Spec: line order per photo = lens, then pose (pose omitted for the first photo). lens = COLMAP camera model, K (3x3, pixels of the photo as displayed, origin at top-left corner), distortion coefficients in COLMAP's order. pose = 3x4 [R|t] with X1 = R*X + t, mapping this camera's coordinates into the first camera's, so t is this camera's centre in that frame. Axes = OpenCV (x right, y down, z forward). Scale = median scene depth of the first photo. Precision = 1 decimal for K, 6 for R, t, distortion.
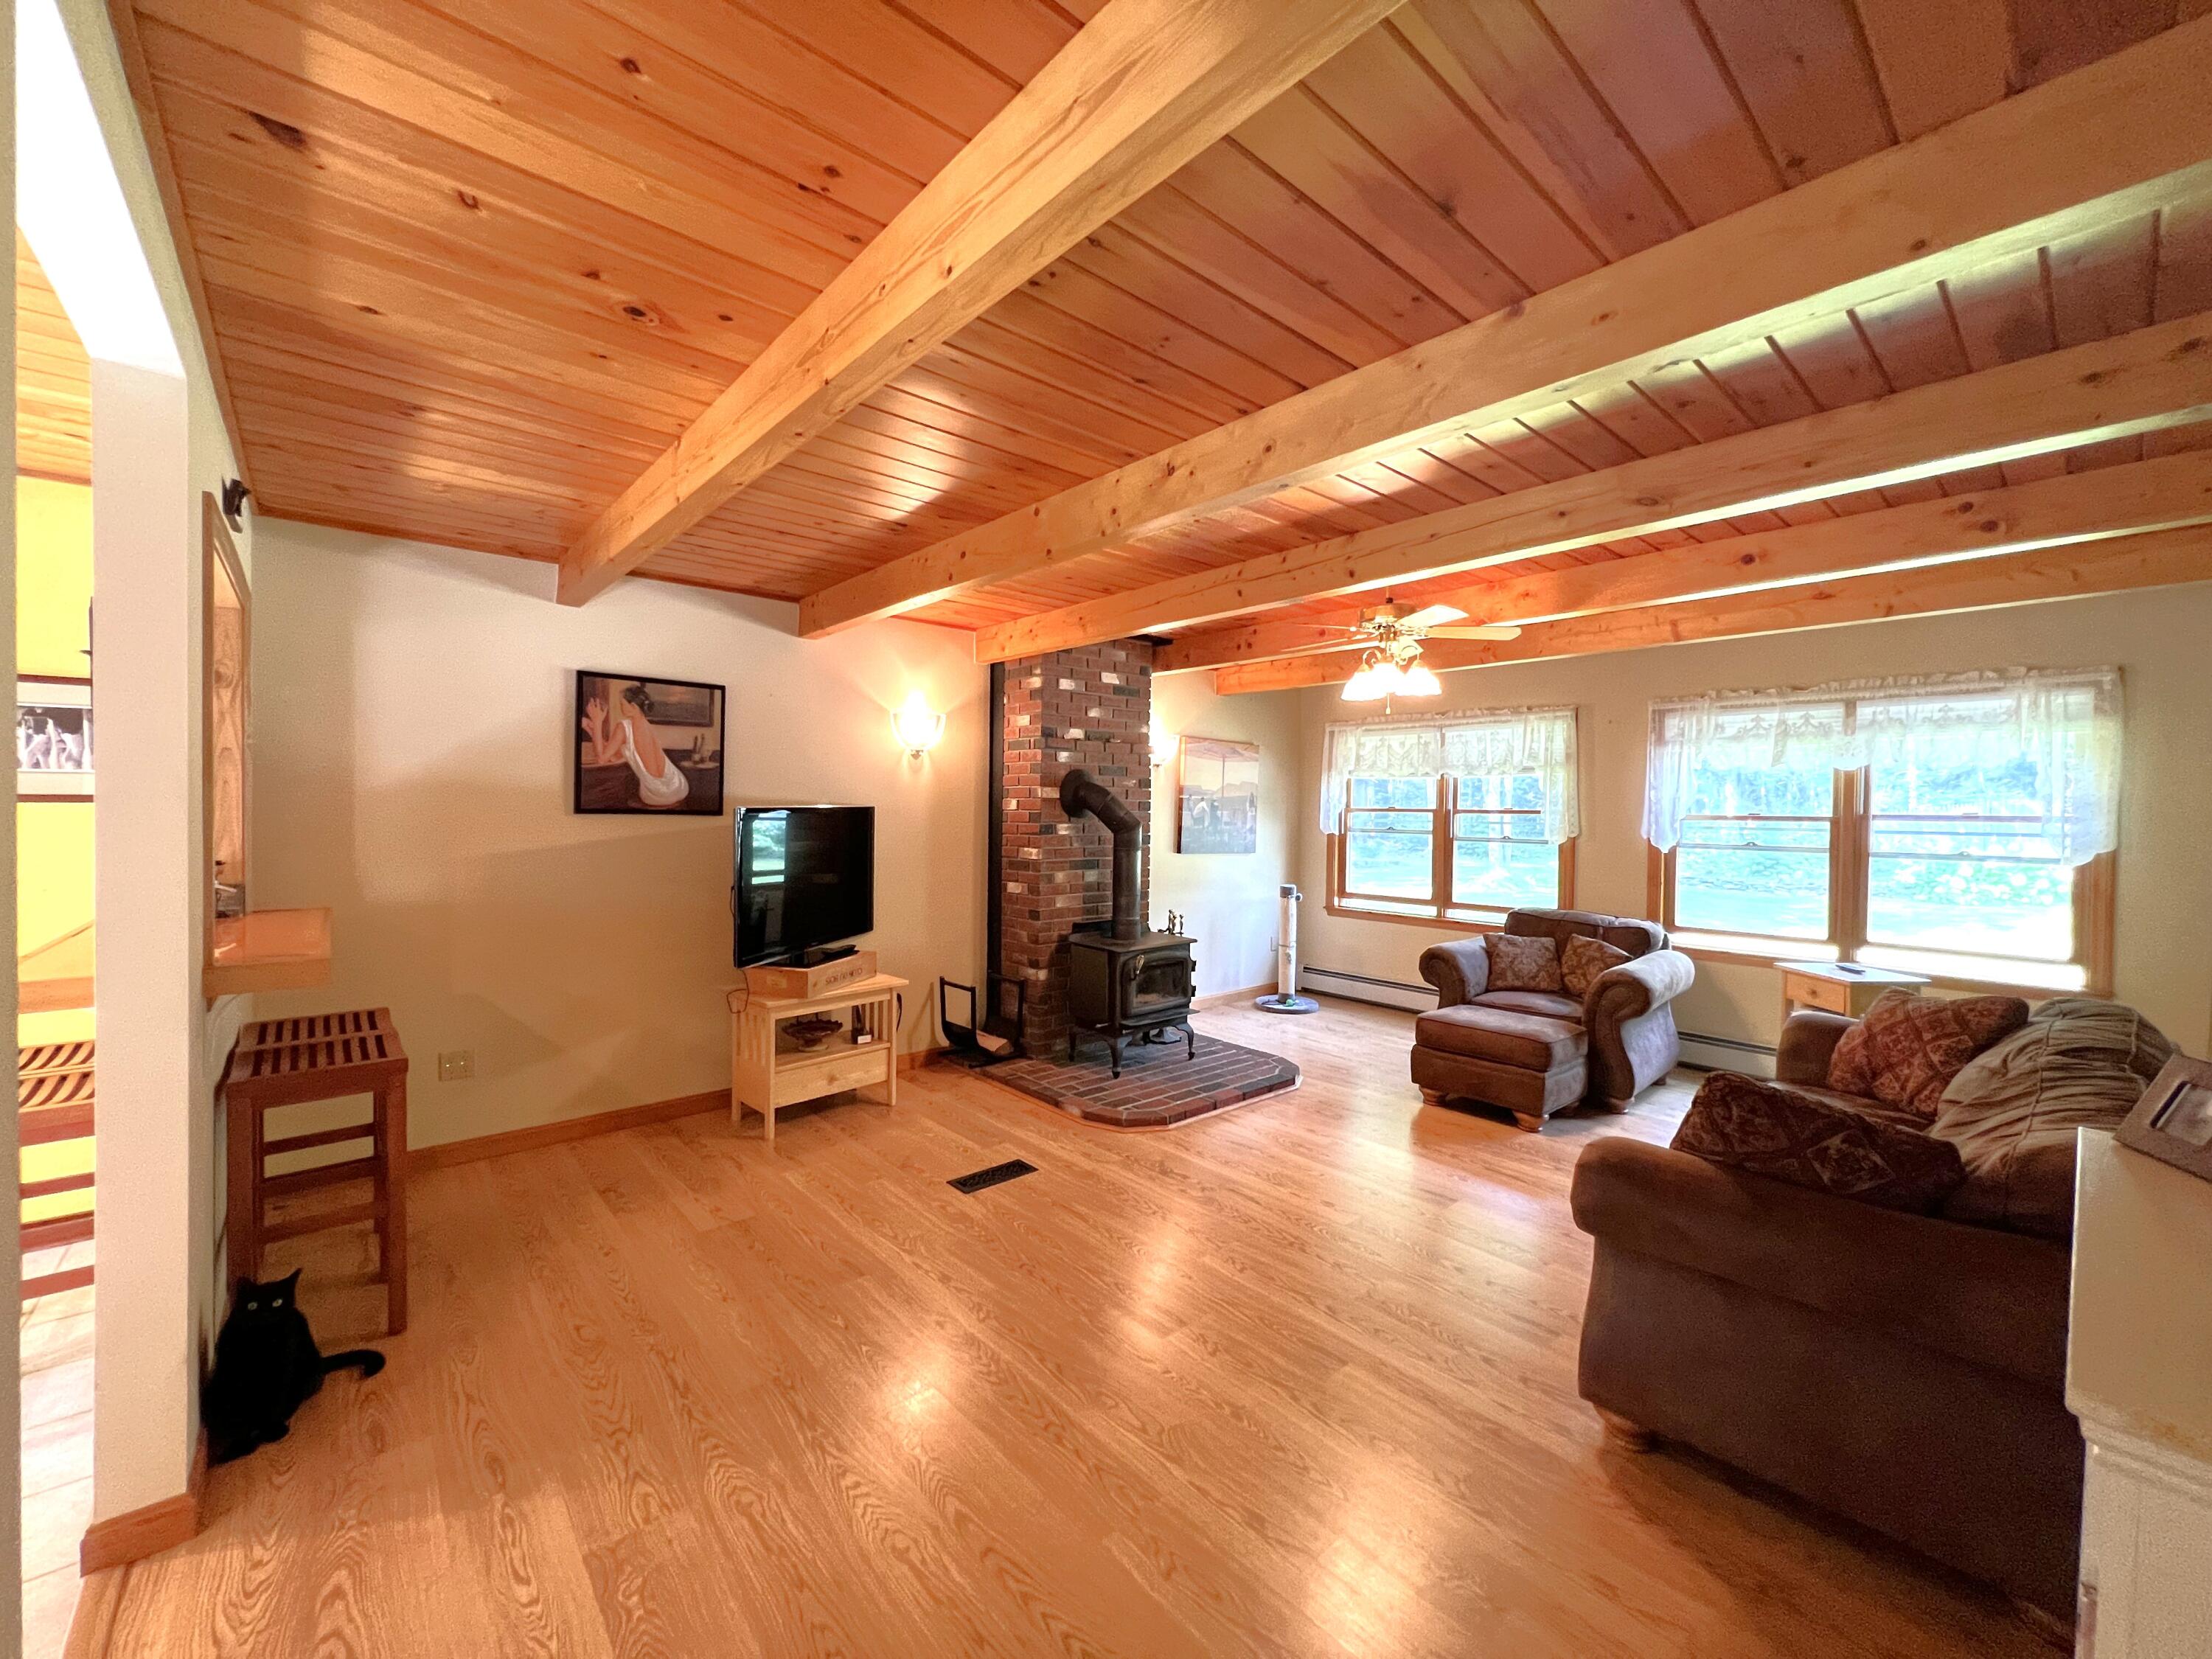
lens RADIAL K [[883.9, 0, 1101.5], [0, 883.9, 822.1], [0, 0, 1]] dist [0.002465, 0.000178]
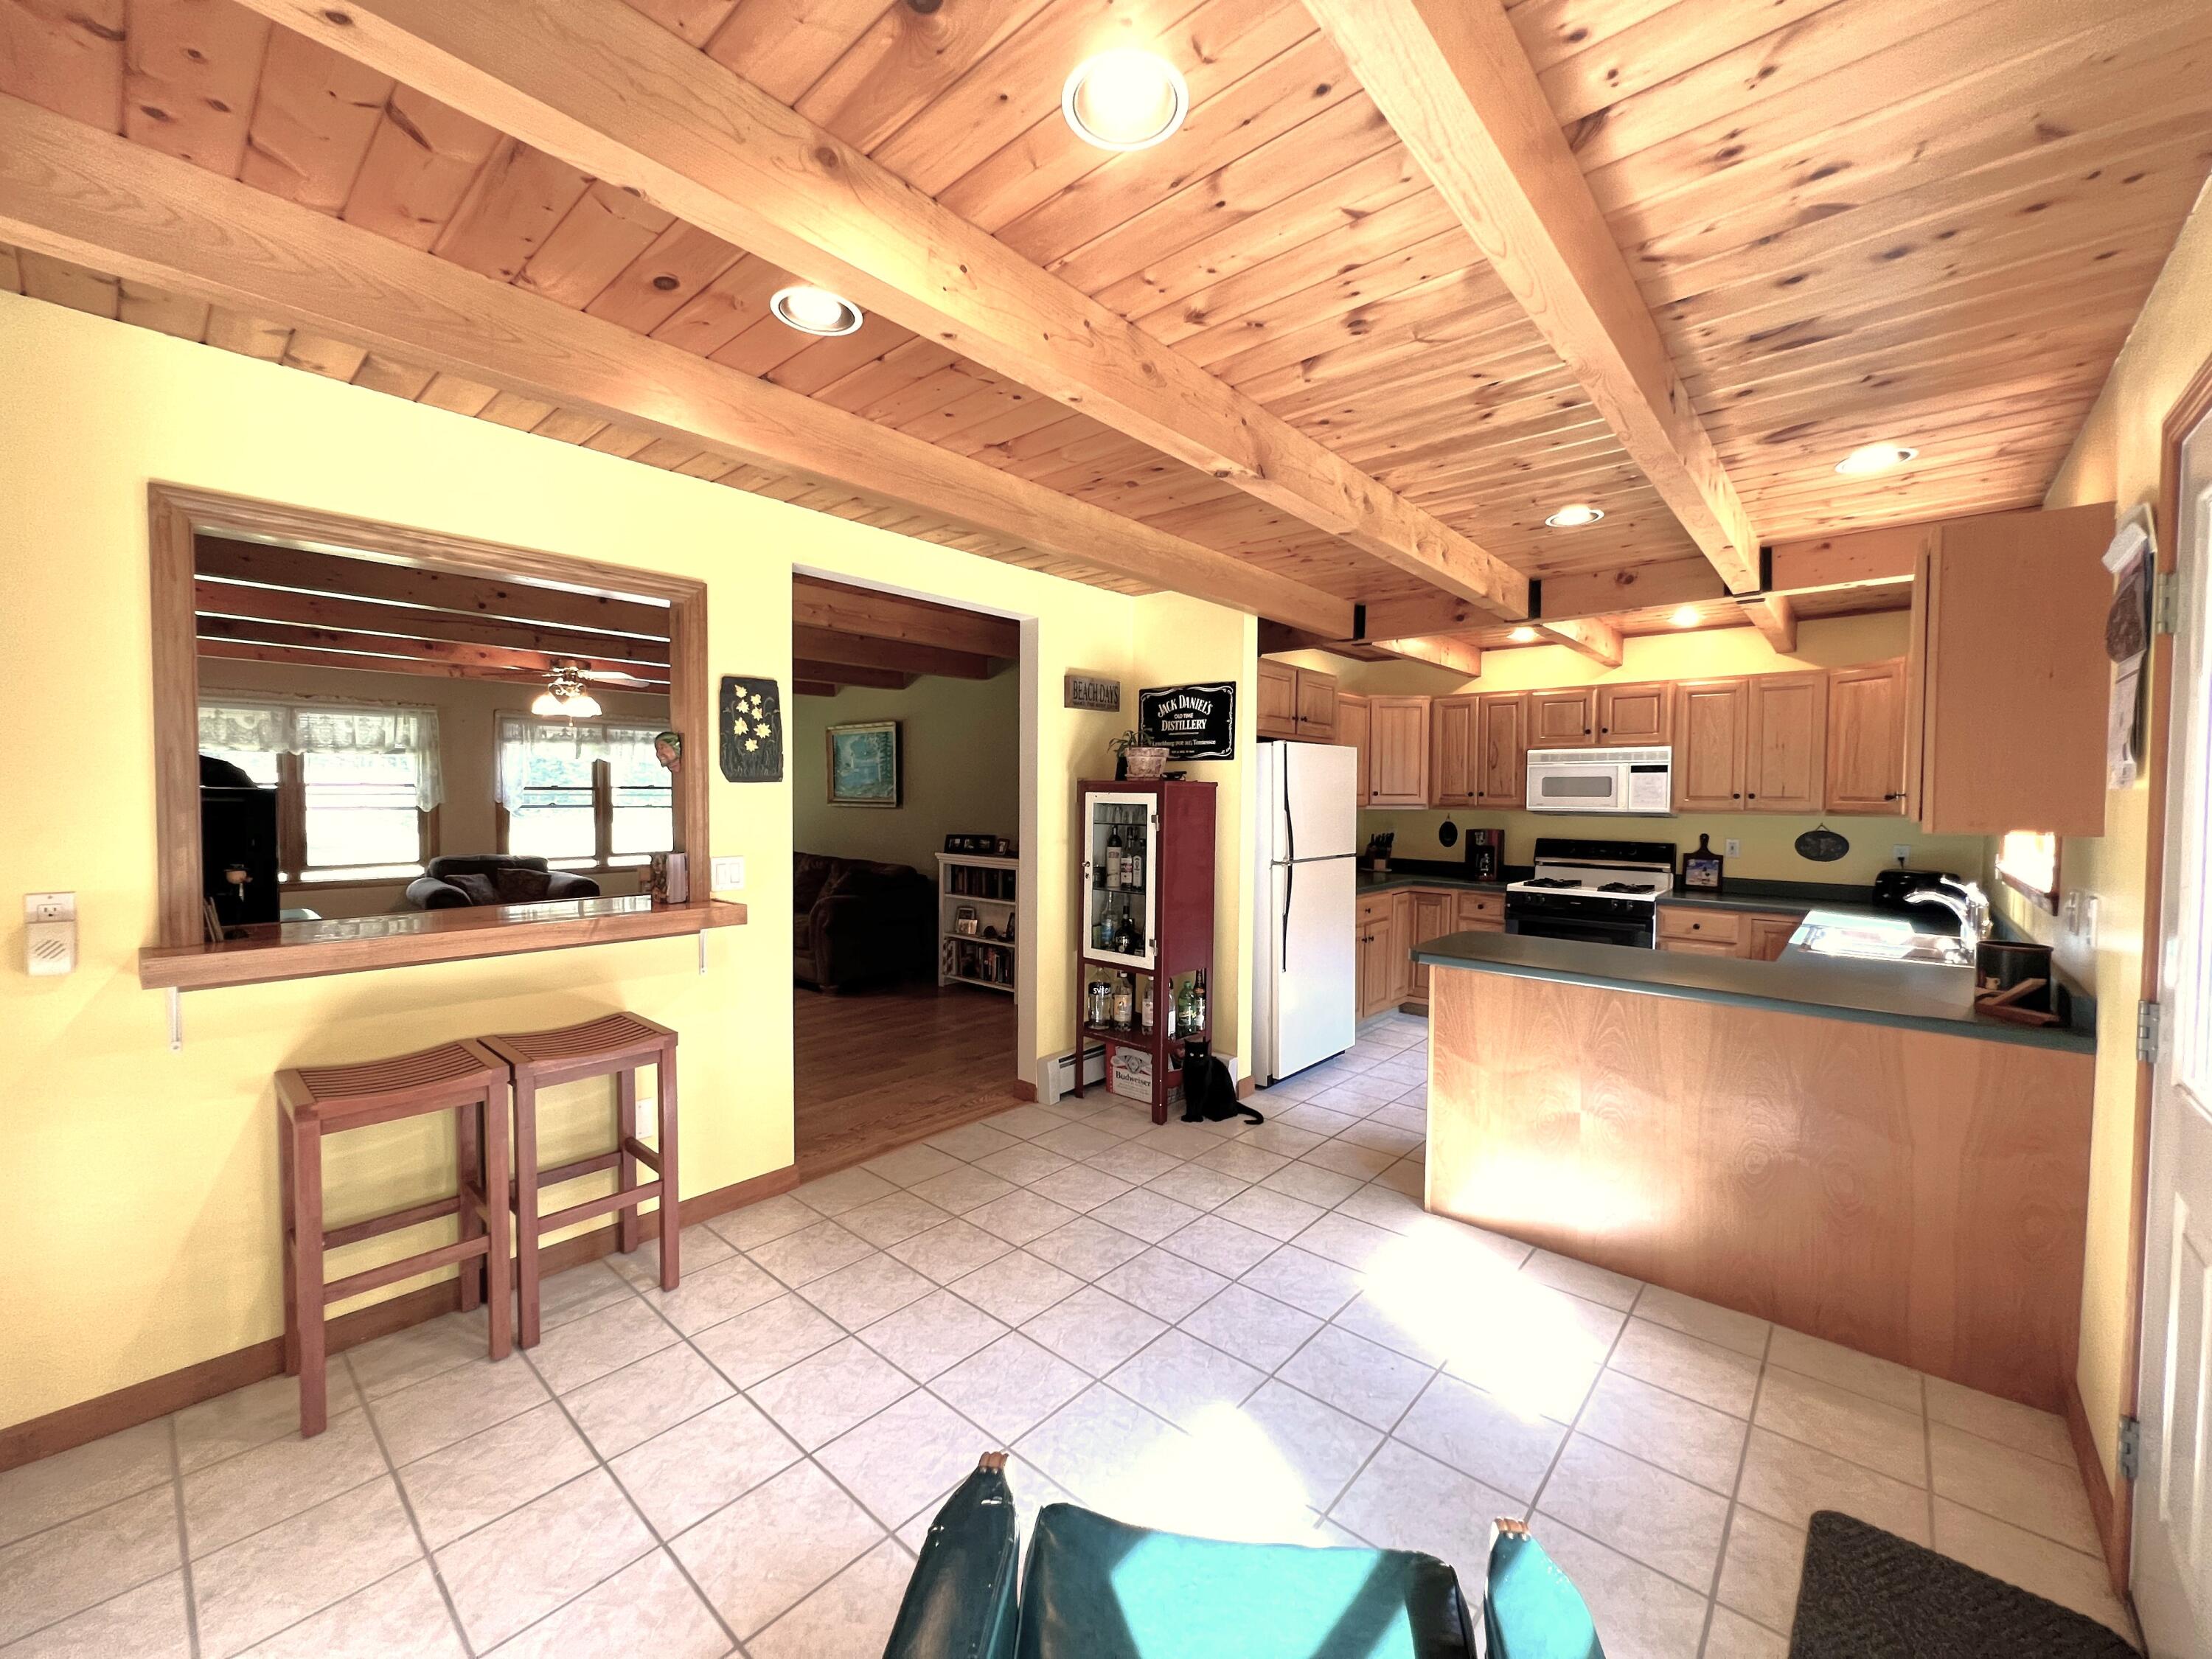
lens RADIAL K [[883.9, 0, 1092.6], [0, 883.9, 827.4], [0, 0, 1]] dist [0.002465, 0.000178]
pose [[-0.119008, -0.055499, 0.991341, -0.958649], [0.007296, 0.998361, 0.056768, -0.021595], [-0.992866, 0.013988, -0.118408, 0.236191]]
